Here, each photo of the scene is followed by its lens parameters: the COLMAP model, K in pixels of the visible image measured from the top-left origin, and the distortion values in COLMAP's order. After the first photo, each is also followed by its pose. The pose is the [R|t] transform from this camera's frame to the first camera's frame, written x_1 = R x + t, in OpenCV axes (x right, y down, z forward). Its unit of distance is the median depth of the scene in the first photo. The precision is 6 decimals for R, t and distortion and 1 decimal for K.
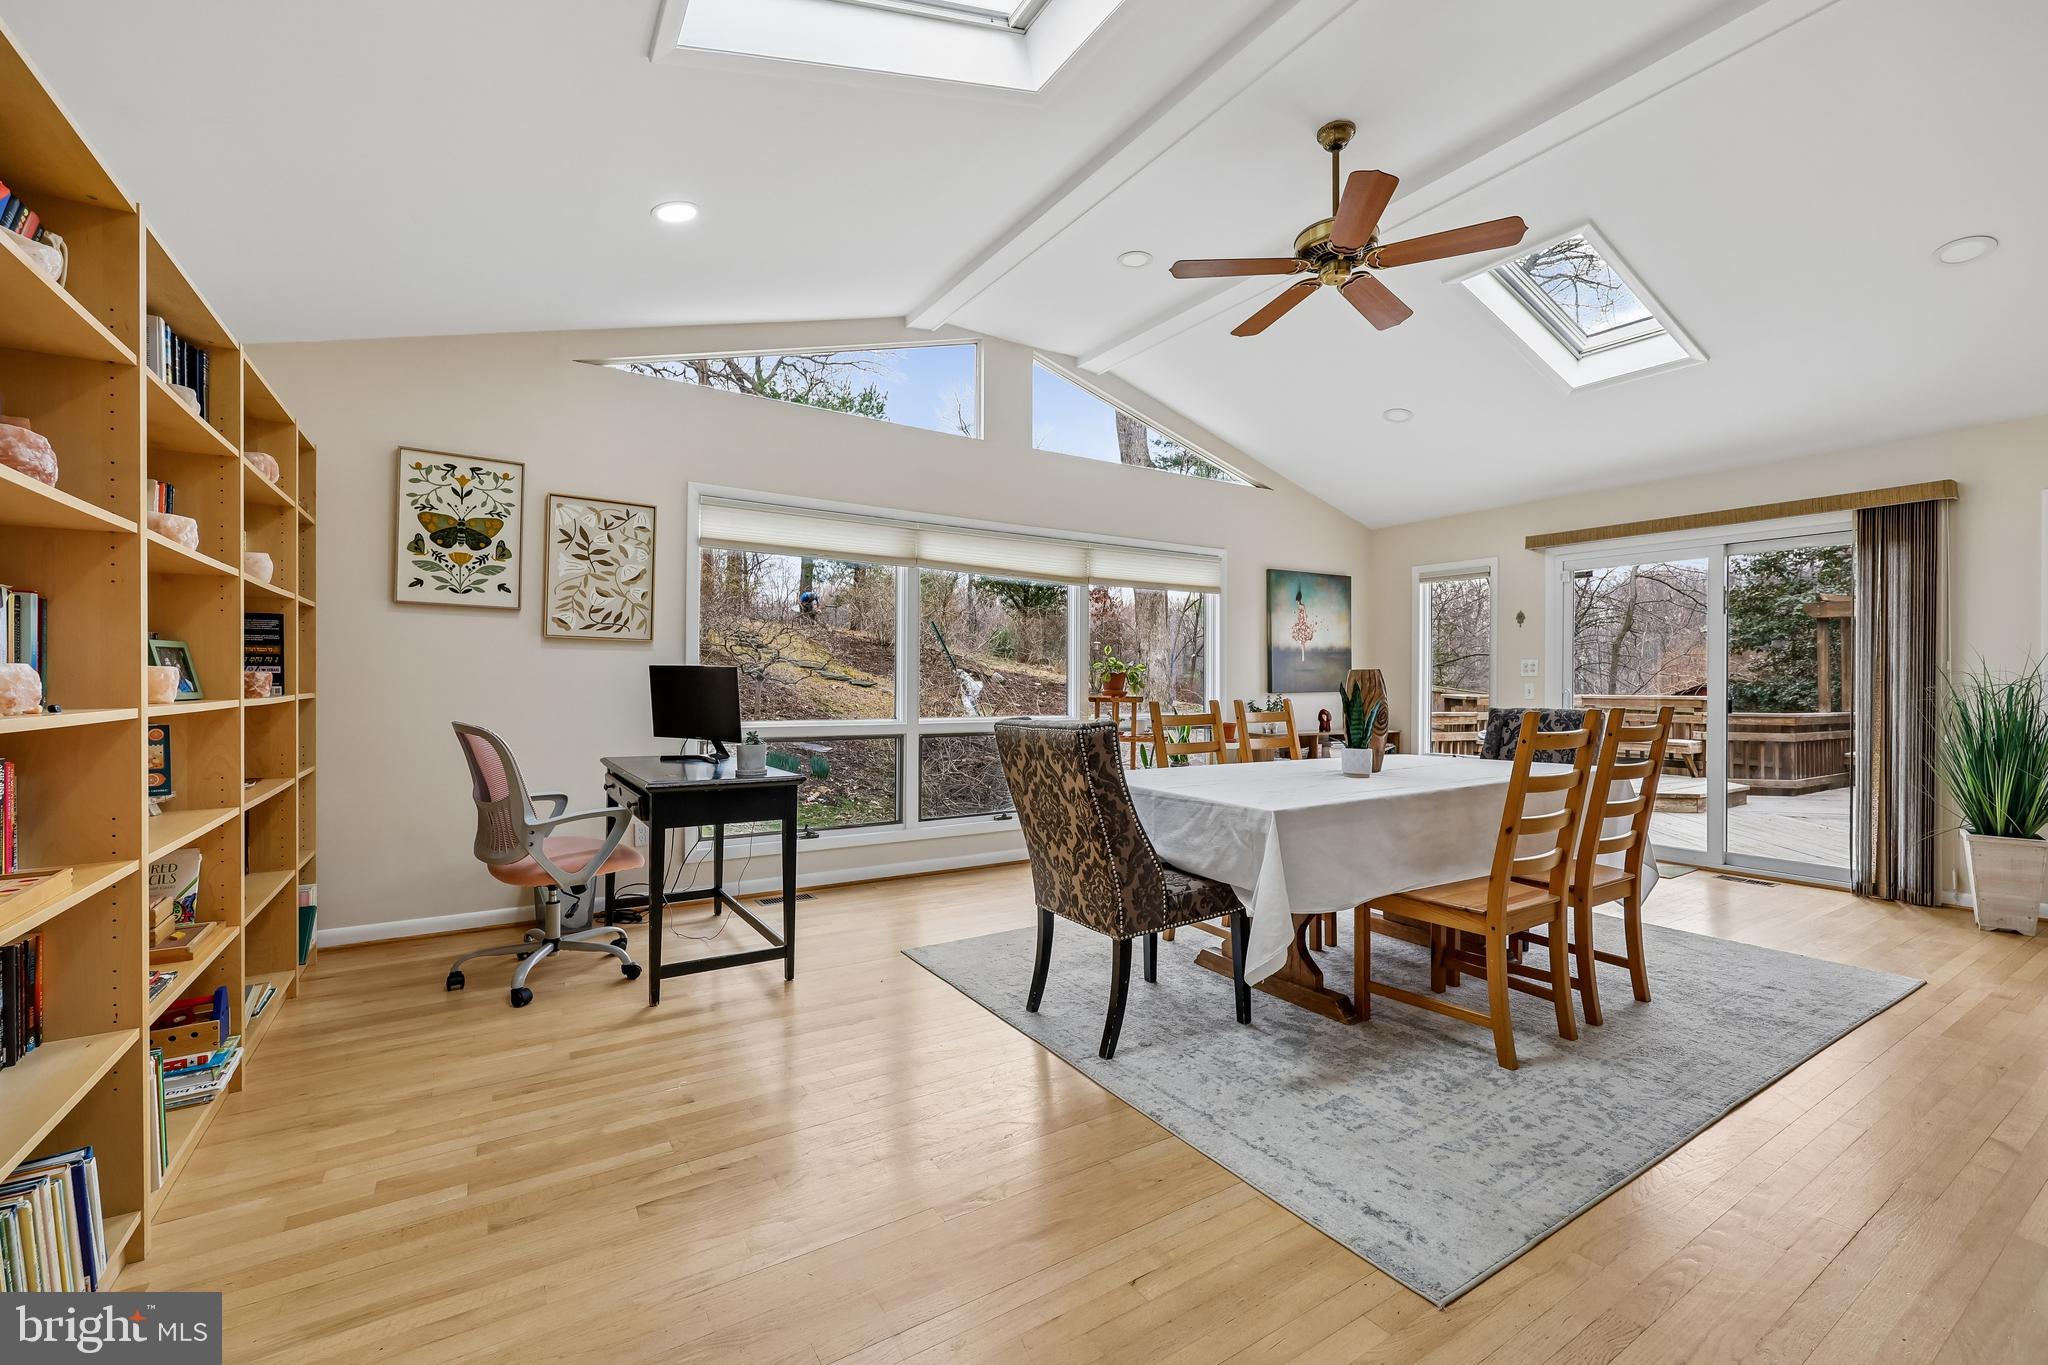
lens RADIAL K [[857.3, 0, 1024.0], [0, 857.3, 682.5], [0, 0, 1]] dist [0.002034, 0.000262]
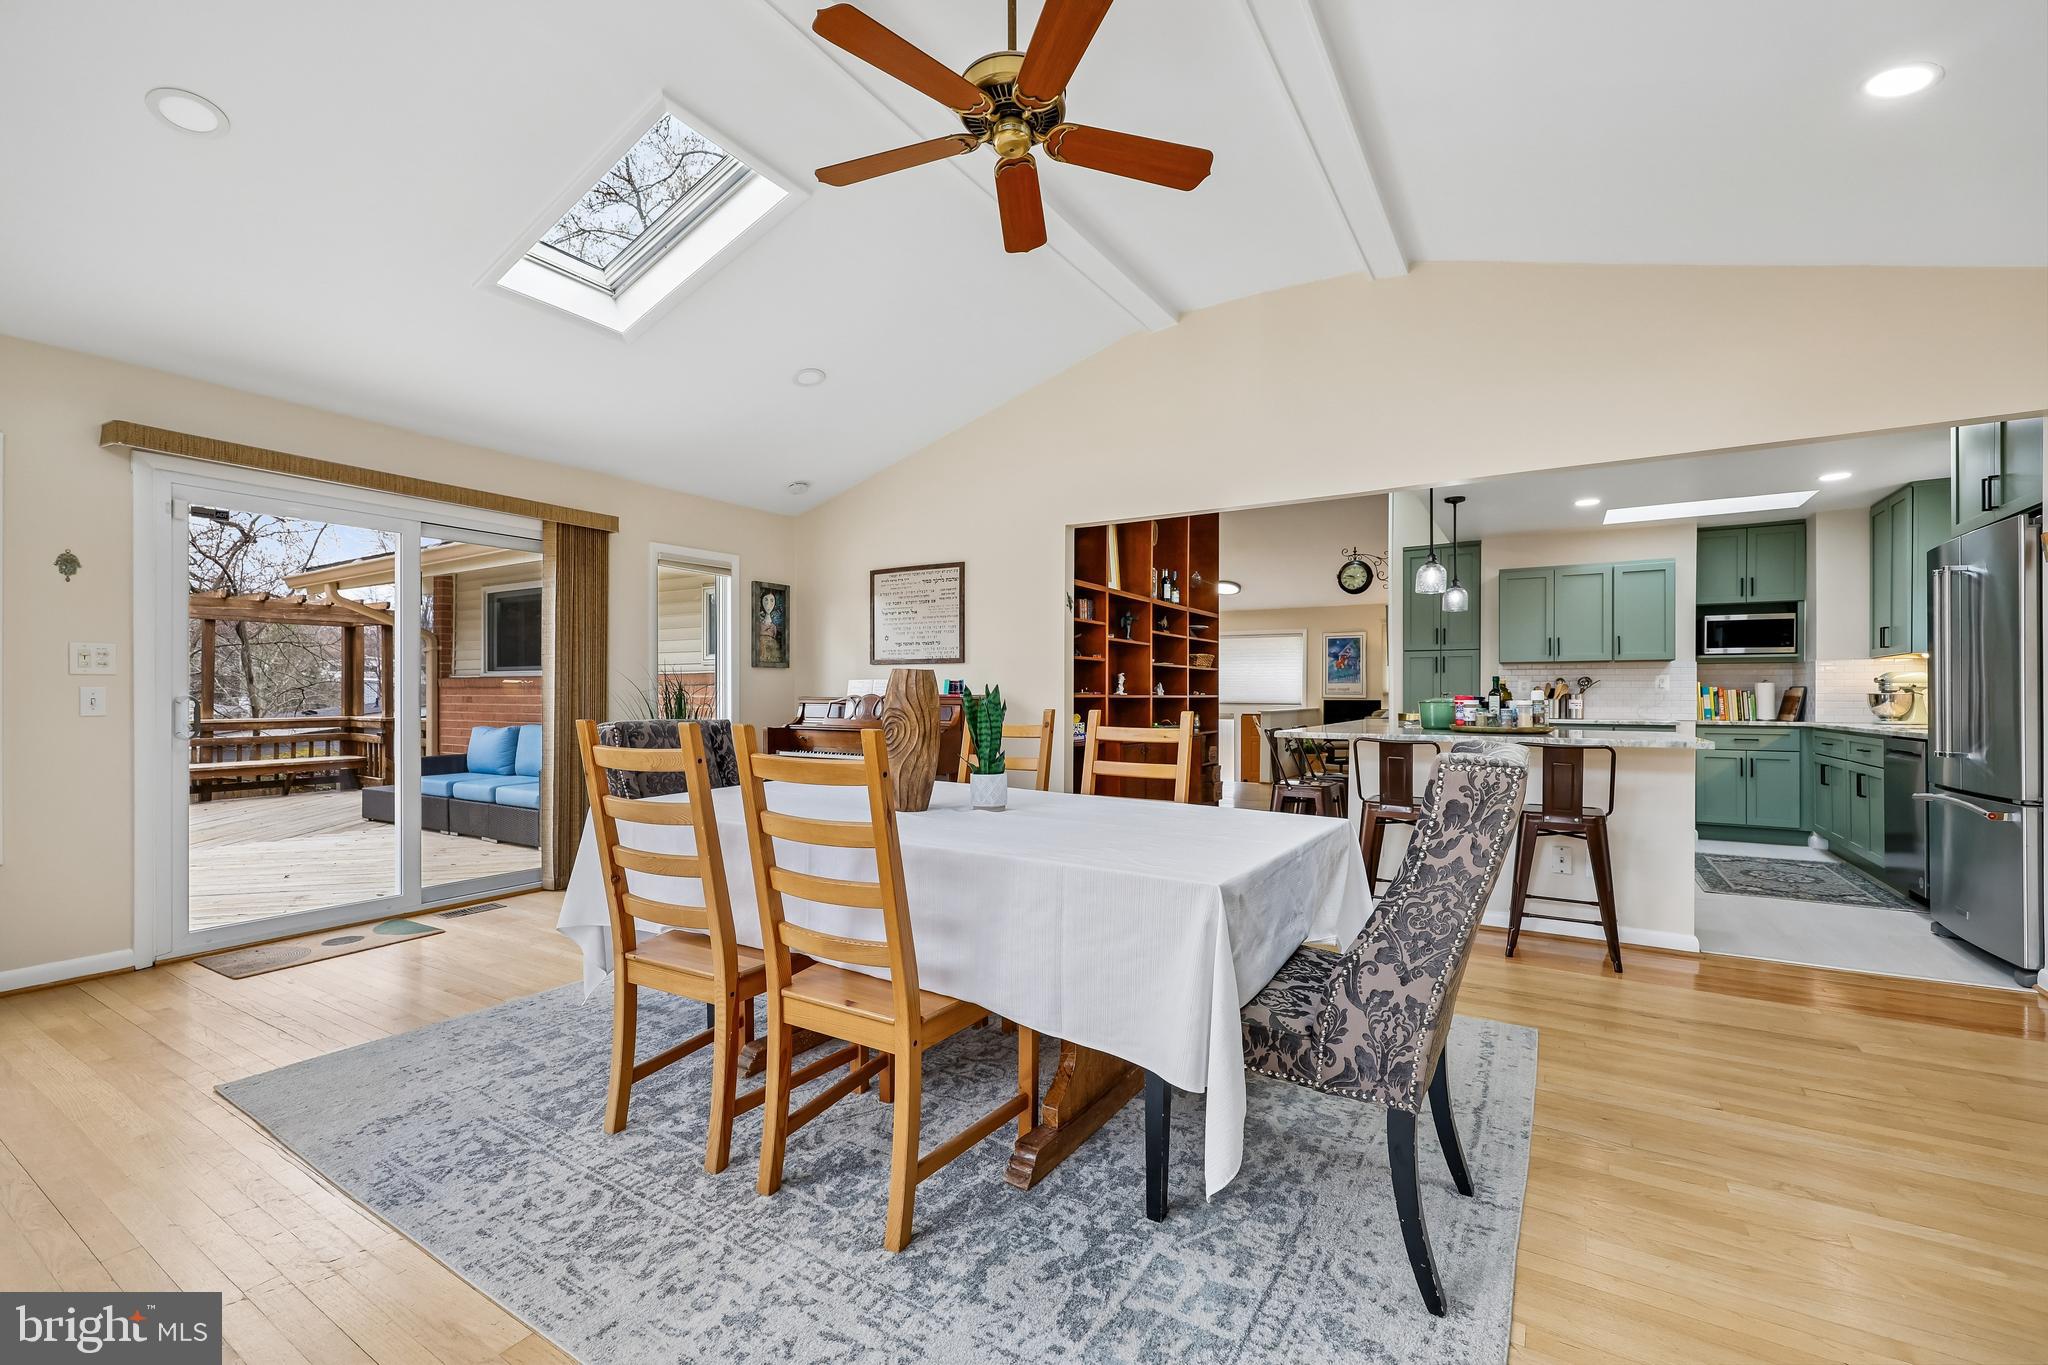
lens RADIAL K [[847.0, 0, 1030.0], [0, 847.0, 696.7], [0, 0, 1]] dist [0.002396, 0.000063]
pose [[-0.432469, -0.004539, 0.901637, -0.339482], [-0.000947, 0.999989, 0.004580, 0.011017], [-0.901648, 0.001127, -0.432469, 1.417496]]
